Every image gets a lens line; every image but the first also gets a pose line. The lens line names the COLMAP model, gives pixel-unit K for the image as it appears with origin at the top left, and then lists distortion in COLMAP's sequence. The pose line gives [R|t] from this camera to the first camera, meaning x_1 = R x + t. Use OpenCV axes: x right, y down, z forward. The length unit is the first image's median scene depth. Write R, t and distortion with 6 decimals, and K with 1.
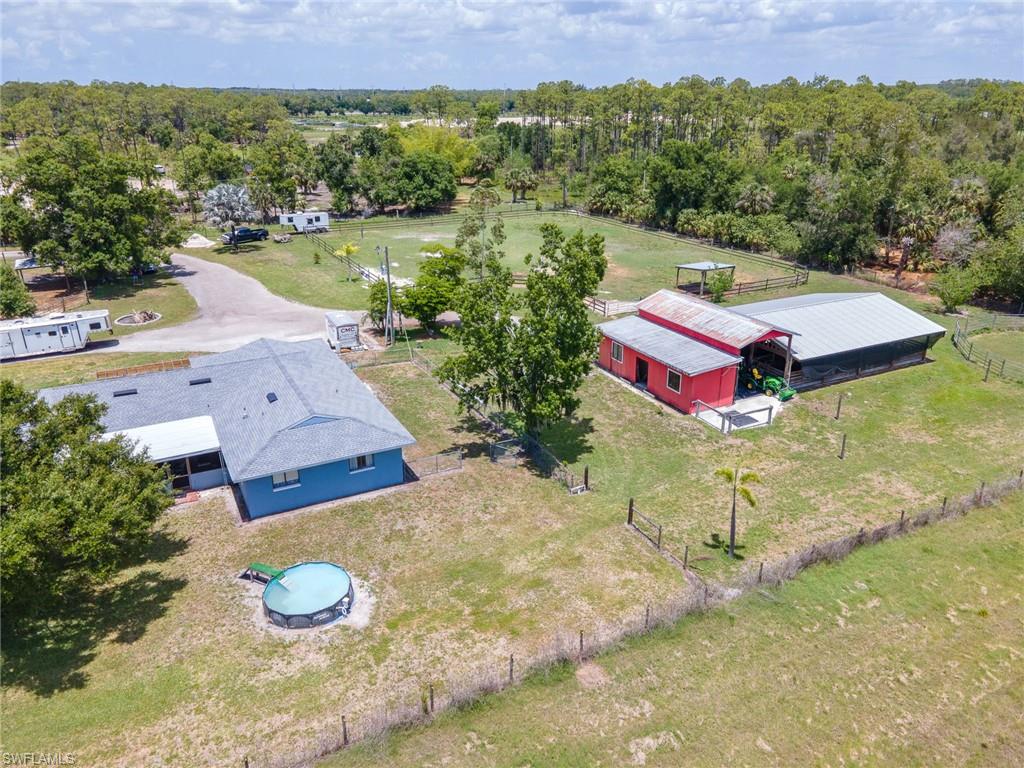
lens RADIAL K [[743.7, 0, 513.6], [0, 743.7, 377.7], [0, 0, 1]] dist [0.030229, 0.029652]
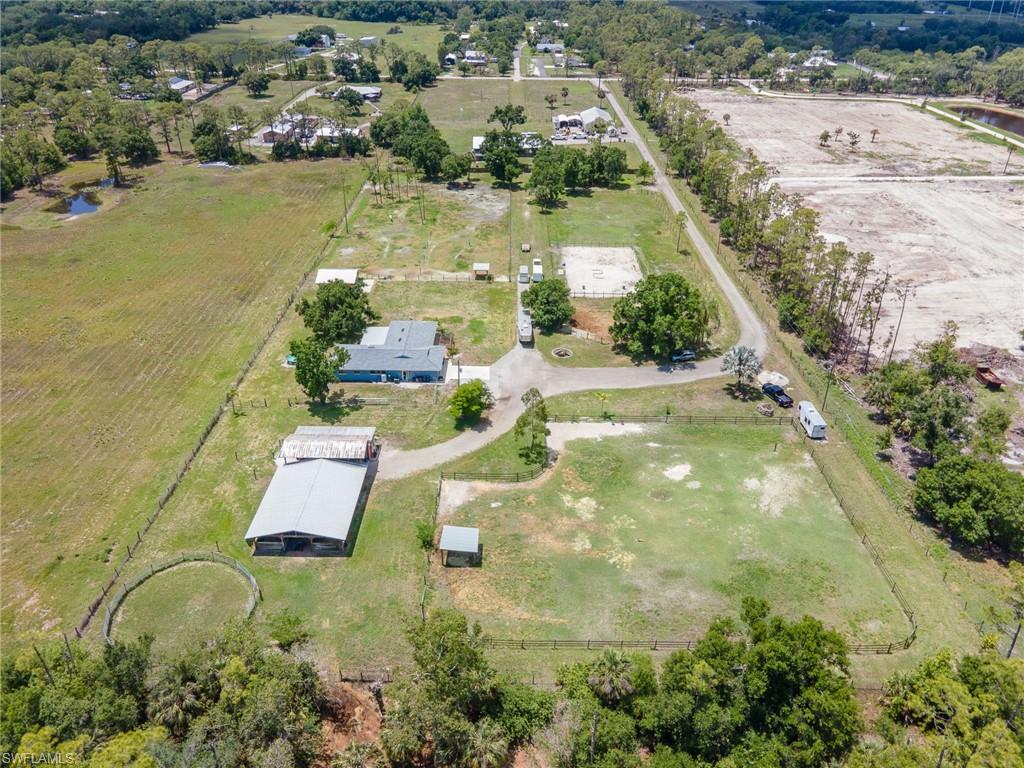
lens RADIAL K [[743.7, 0, 513.6], [0, 743.7, 377.7], [0, 0, 1]] dist [0.030229, 0.029652]
pose [[-0.462156, 0.443922, -0.767688, 1.699009], [-0.329543, 0.717721, 0.613416, -1.825835], [0.823294, 0.536480, -0.185408, 1.940502]]
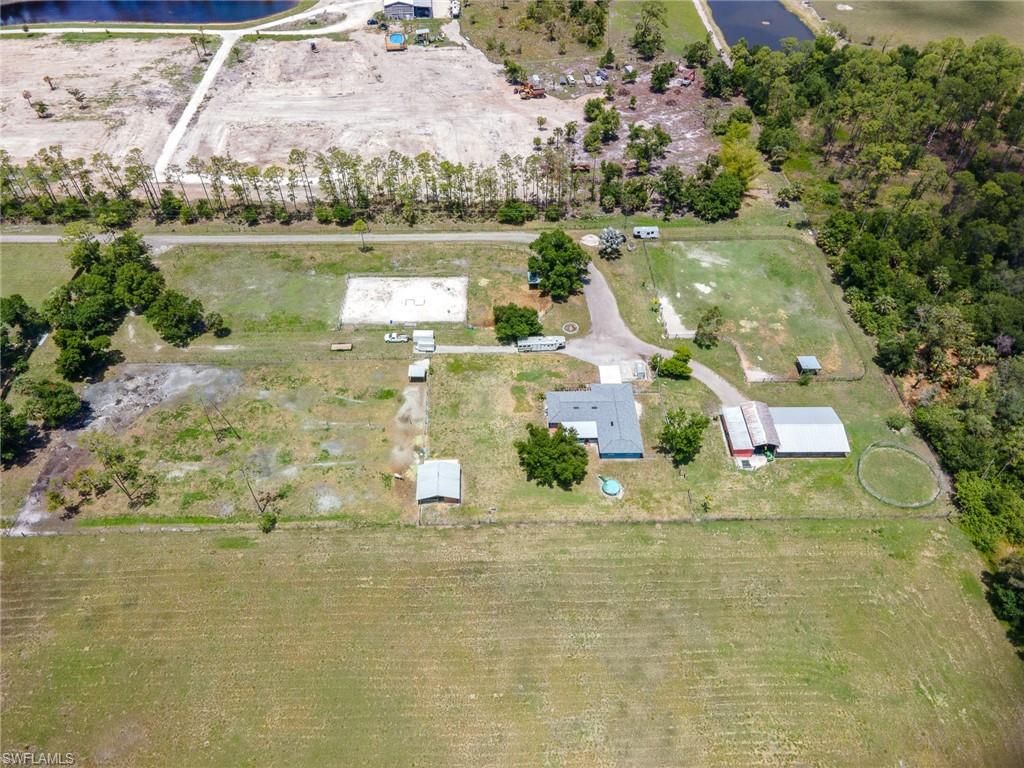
lens RADIAL K [[743.7, 0, 513.6], [0, 743.7, 377.7], [0, 0, 1]] dist [0.030229, 0.029652]
pose [[0.898457, 0.319051, -0.301631, 0.258204], [-0.164356, 0.881438, 0.442780, -1.584611], [0.407138, -0.348243, 0.844372, -2.063492]]
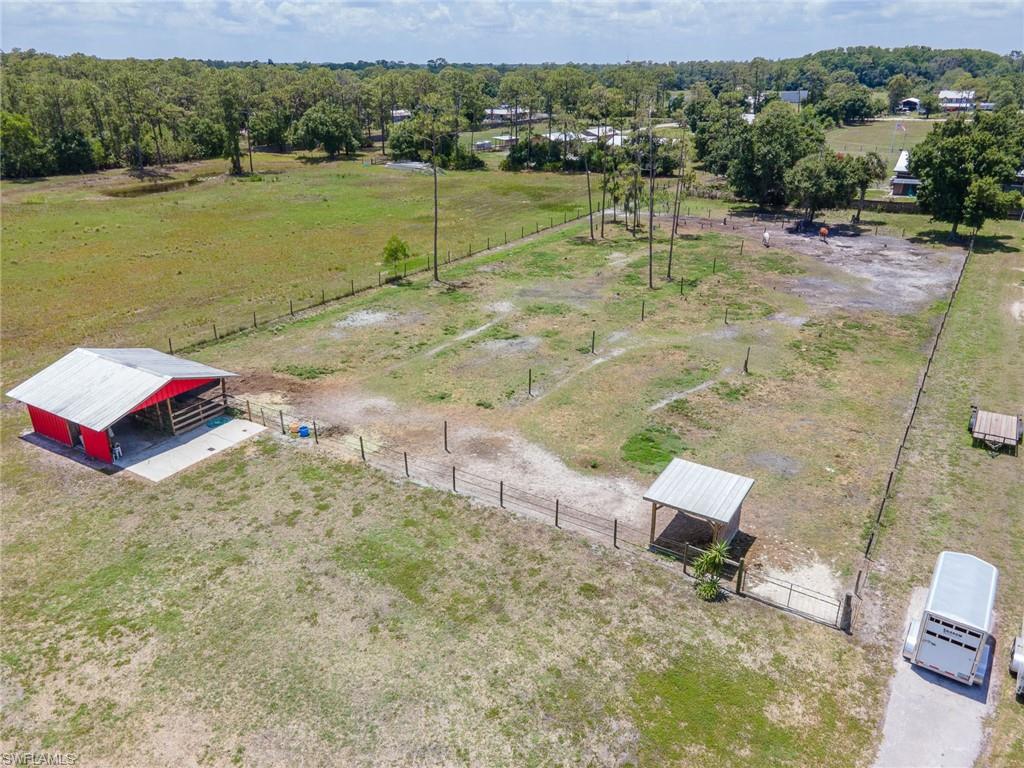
lens RADIAL K [[743.7, 0, 513.6], [0, 743.7, 377.7], [0, 0, 1]] dist [0.030229, 0.029652]
pose [[-0.865390, 0.195237, -0.461501, -0.836887], [-0.178028, 0.741106, 0.647354, -0.408536], [0.468409, 0.642374, -0.606588, 1.108405]]
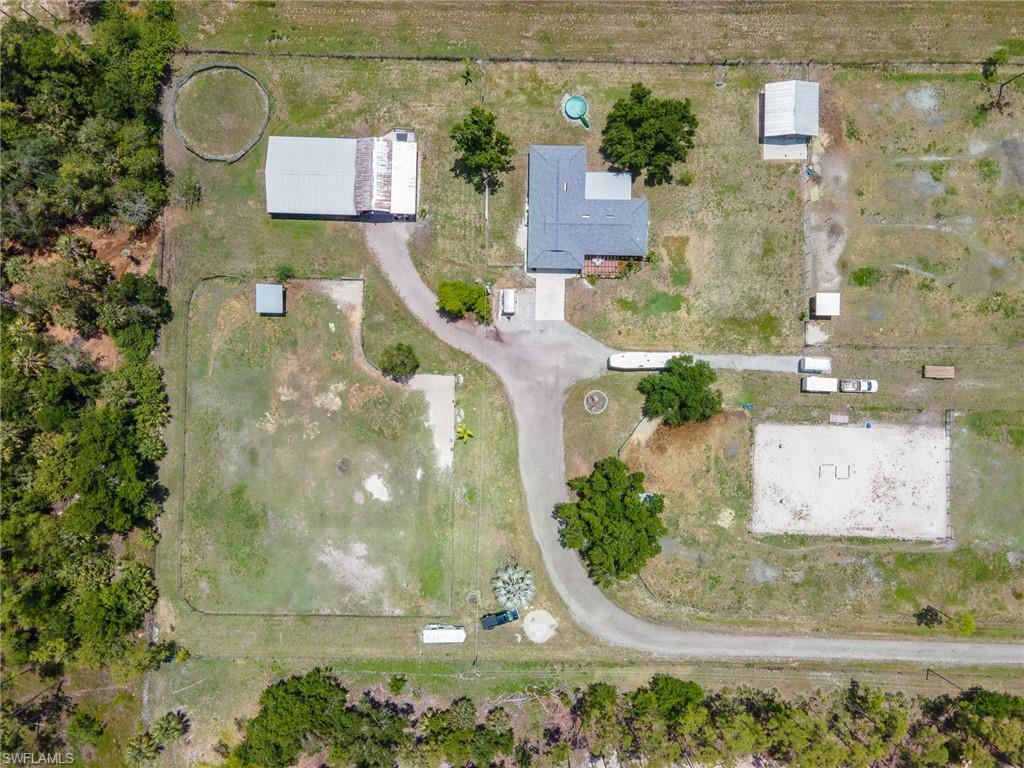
lens RADIAL K [[743.7, 0, 513.6], [0, 743.7, 377.7], [0, 0, 1]] dist [0.030229, 0.029652]
pose [[-0.877572, -0.479085, 0.018554, -0.497445], [0.183986, -0.300777, 0.935779, -2.620996], [-0.442737, 0.824627, 0.352099, 0.616734]]
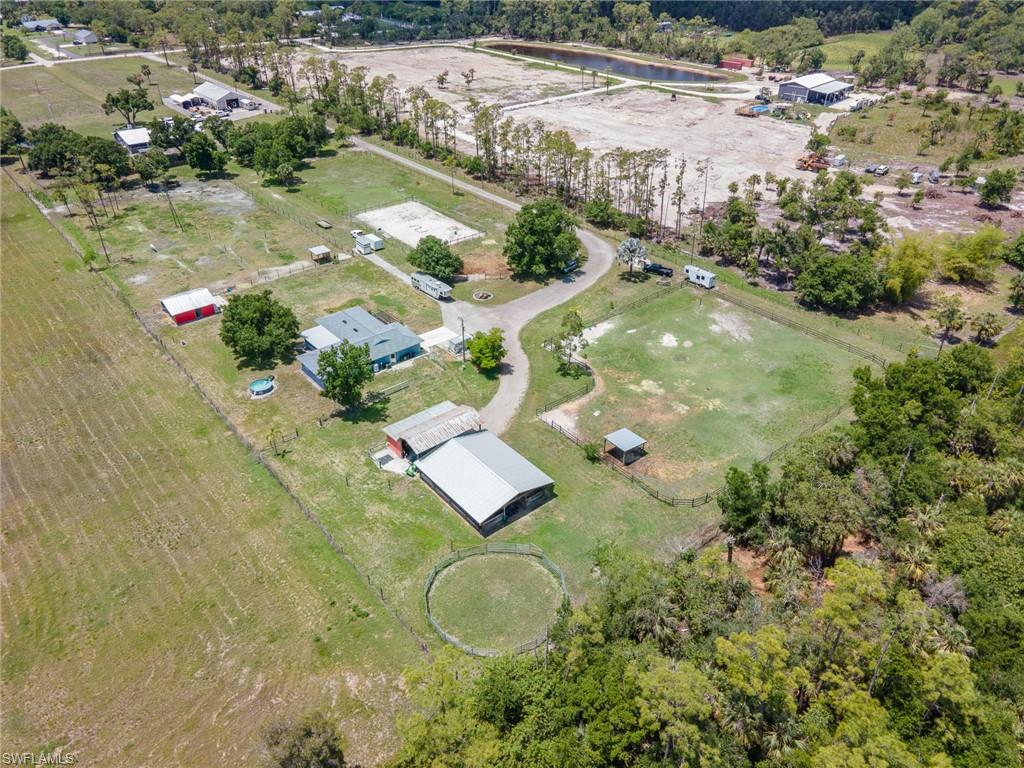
lens RADIAL K [[743.7, 0, 513.6], [0, 743.7, 377.7], [0, 0, 1]] dist [0.030229, 0.029652]
pose [[0.212081, 0.525410, -0.823994, 2.131870], [-0.351010, 0.827862, 0.437534, -1.283451], [0.912038, 0.196437, 0.359999, 0.520604]]
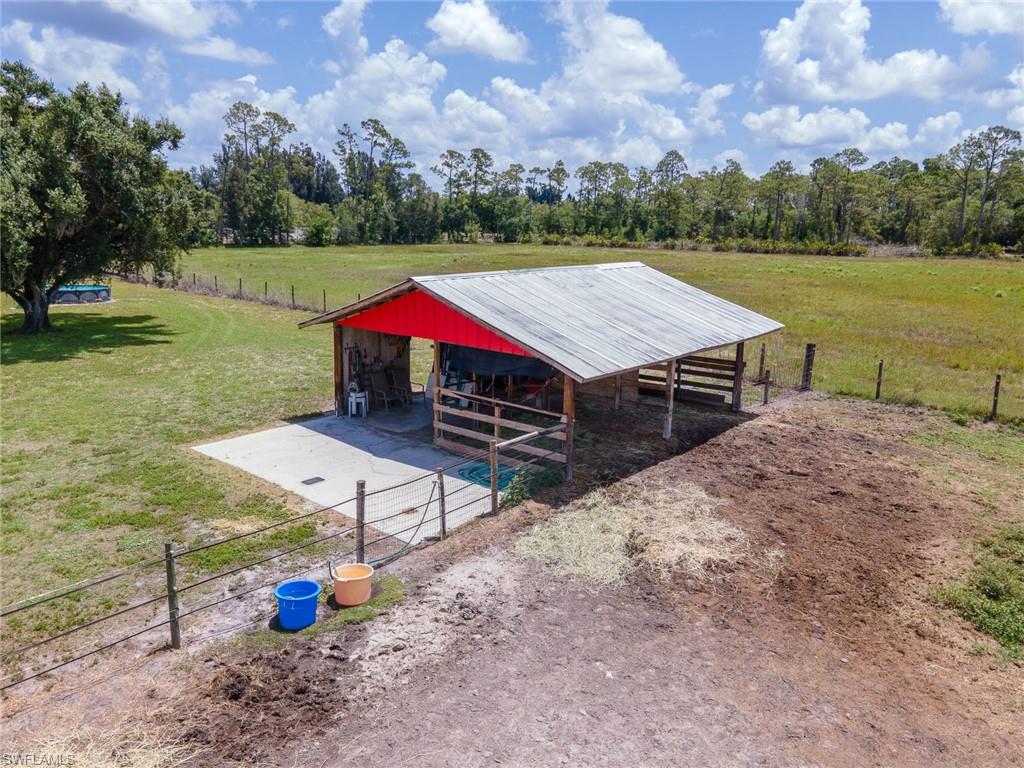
lens RADIAL K [[743.7, 0, 513.6], [0, 743.7, 377.7], [0, 0, 1]] dist [0.030229, 0.029652]
pose [[-0.343471, -0.197358, 0.918192, -1.207876], [0.325068, 0.892257, 0.313383, 0.168193], [-0.881112, 0.406113, -0.242309, 0.461161]]
